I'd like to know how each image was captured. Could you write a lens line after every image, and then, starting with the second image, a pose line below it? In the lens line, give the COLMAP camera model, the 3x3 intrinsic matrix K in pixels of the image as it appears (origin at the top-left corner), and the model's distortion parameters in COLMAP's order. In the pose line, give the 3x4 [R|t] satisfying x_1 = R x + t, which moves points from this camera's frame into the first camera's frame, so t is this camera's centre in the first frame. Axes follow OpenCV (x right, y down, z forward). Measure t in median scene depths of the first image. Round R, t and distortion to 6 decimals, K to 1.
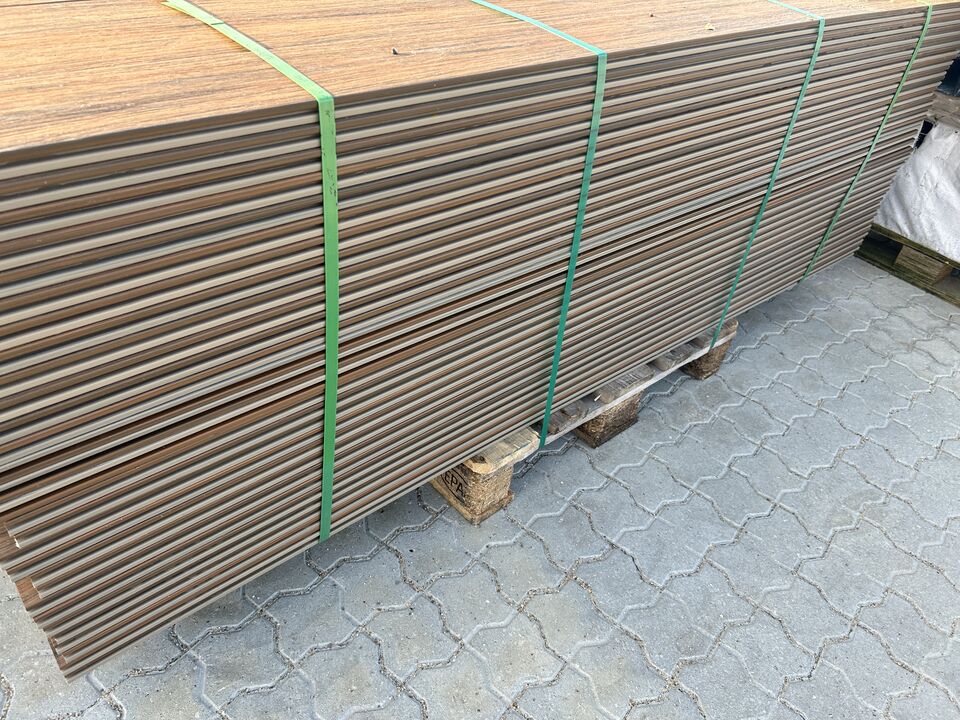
lens RADIAL K [[702.9, 0, 480.0], [0, 702.9, 360.0], [0, 0, 1]] dist [0.034479, -0.038095]
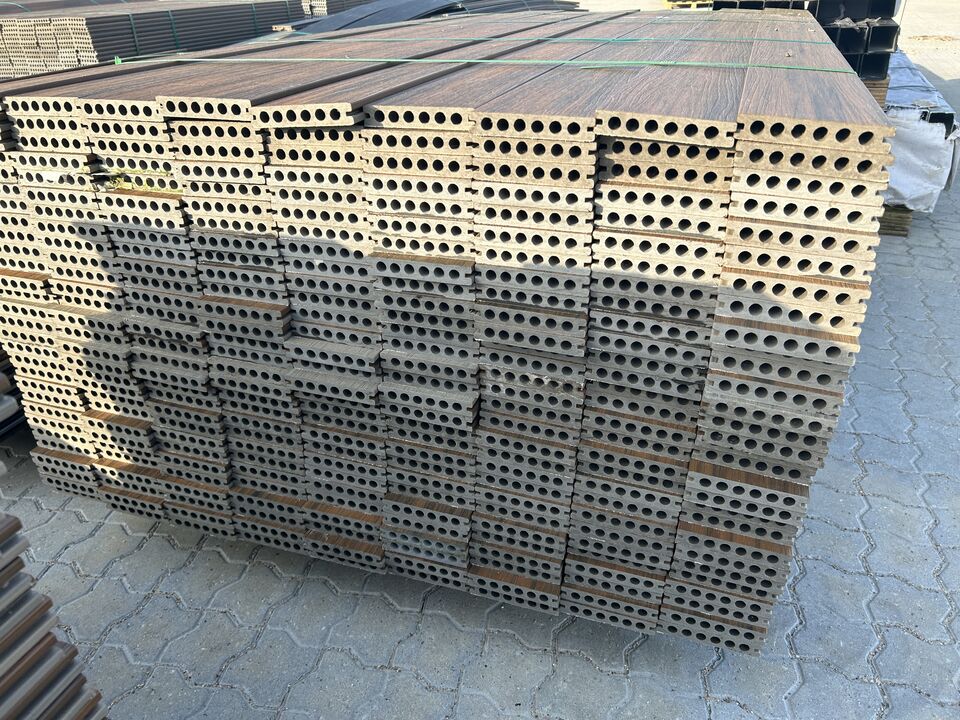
lens RADIAL K [[713.4, 0, 480.0], [0, 713.4, 360.0], [0, 0, 1]] dist [0.011630, -0.011238]
pose [[0.858404, -0.340820, 0.383386, -0.661588], [0.394327, 0.916435, -0.068214, -0.024643], [-0.328100, 0.209734, 0.921066, 0.026048]]
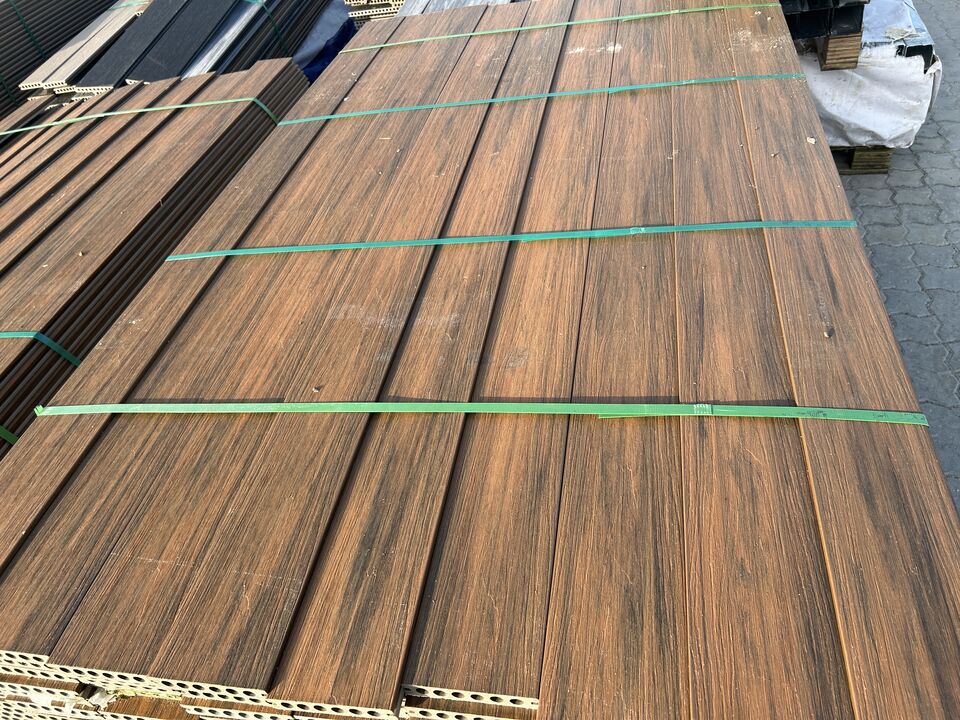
lens RADIAL K [[713.4, 0, 480.0], [0, 713.4, 360.0], [0, 0, 1]] dist [0.011630, -0.011238]
pose [[0.741951, -0.590122, 0.318222, -0.465642], [0.574910, 0.804185, 0.150879, -0.445455], [-0.344946, 0.071005, 0.935933, 0.045881]]
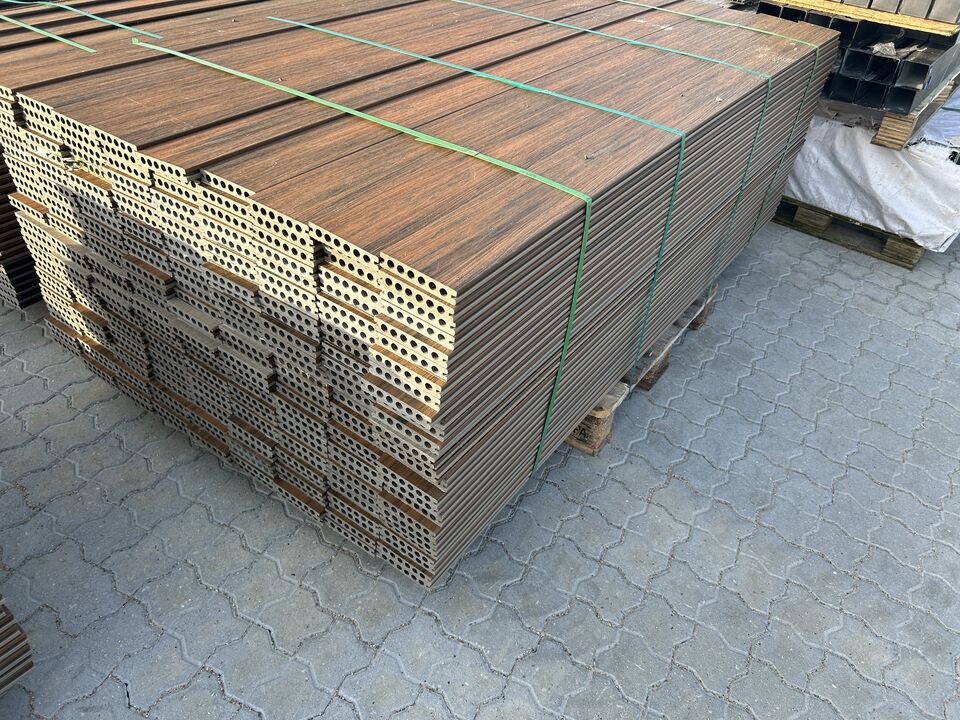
lens RADIAL K [[702.9, 0, 480.0], [0, 702.9, 360.0], [0, 0, 1]] dist [0.034479, -0.038095]
pose [[0.968680, -0.175794, 0.175374, -0.363447], [0.171521, 0.984394, 0.039349, -0.042011], [-0.179555, -0.008036, 0.983715, -0.284012]]
